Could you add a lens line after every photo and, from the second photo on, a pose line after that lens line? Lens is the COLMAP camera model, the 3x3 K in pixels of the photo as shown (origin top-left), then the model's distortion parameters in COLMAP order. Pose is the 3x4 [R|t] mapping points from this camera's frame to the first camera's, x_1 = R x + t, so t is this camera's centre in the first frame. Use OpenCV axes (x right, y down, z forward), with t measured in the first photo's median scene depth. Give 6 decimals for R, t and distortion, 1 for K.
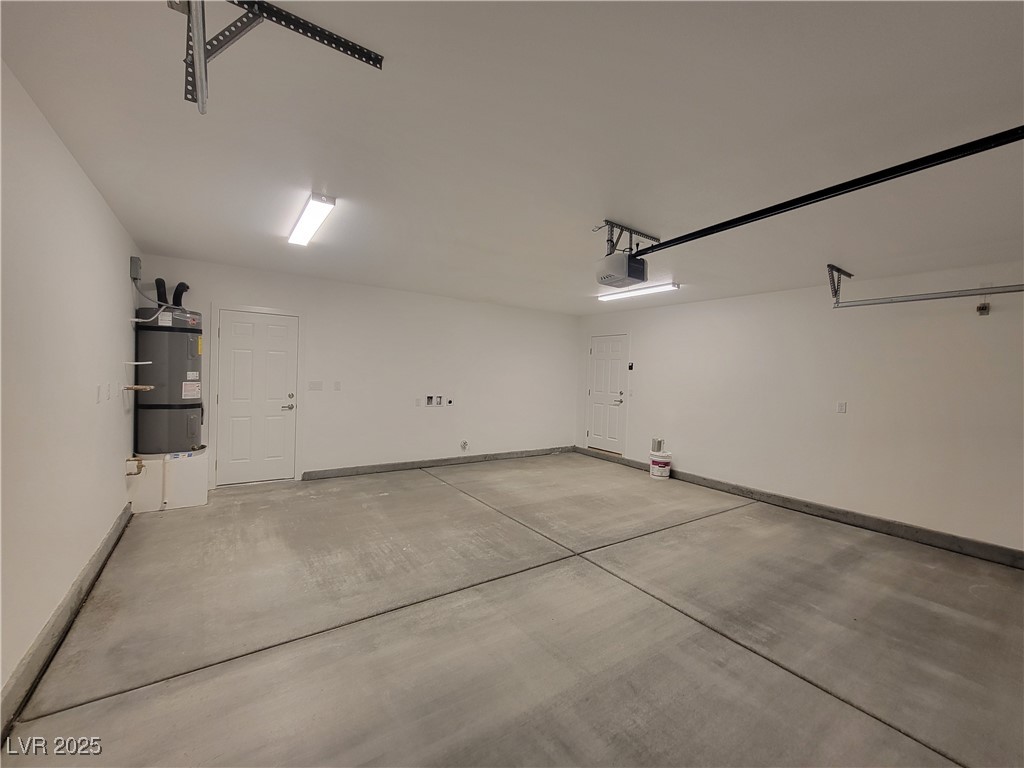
lens RADIAL K [[417.5, 0, 509.8], [0, 417.5, 381.2], [0, 0, 1]] dist [0.004655, -0.003562]
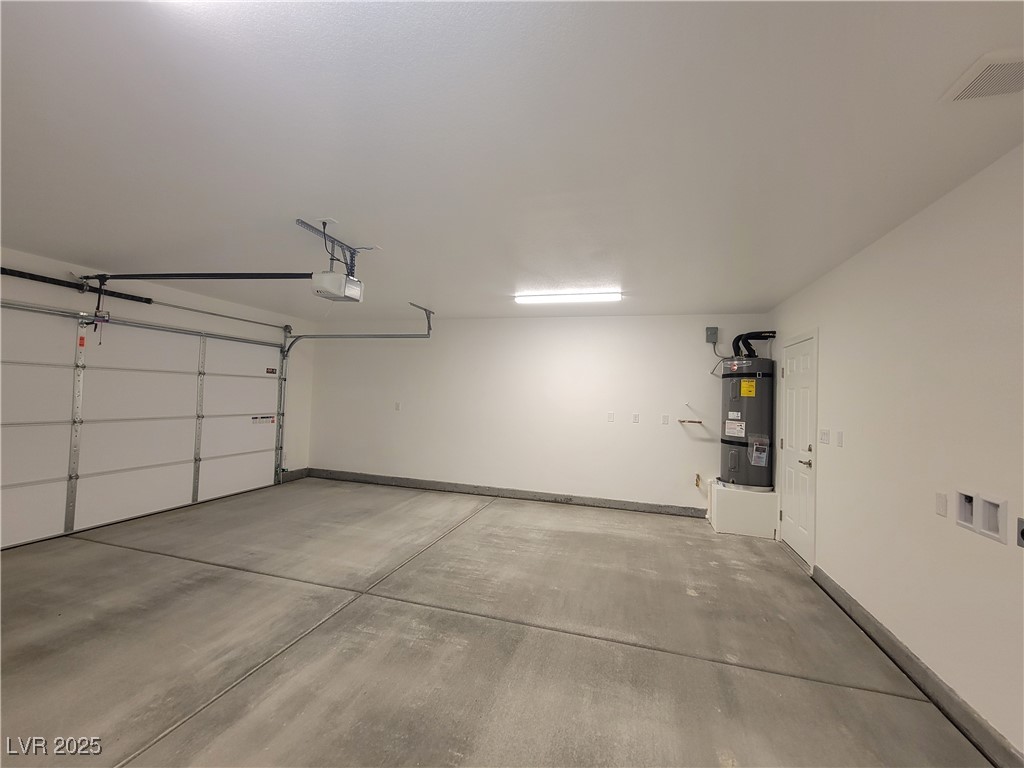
lens RADIAL K [[417.5, 0, 508.8], [0, 417.5, 385.8], [0, 0, 1]] dist [0.004655, -0.003562]
pose [[-0.781007, -0.076691, -0.619796, 0.427820], [-0.075943, 0.996729, -0.027634, -0.016145], [0.619888, 0.025487, -0.784276, 1.592418]]
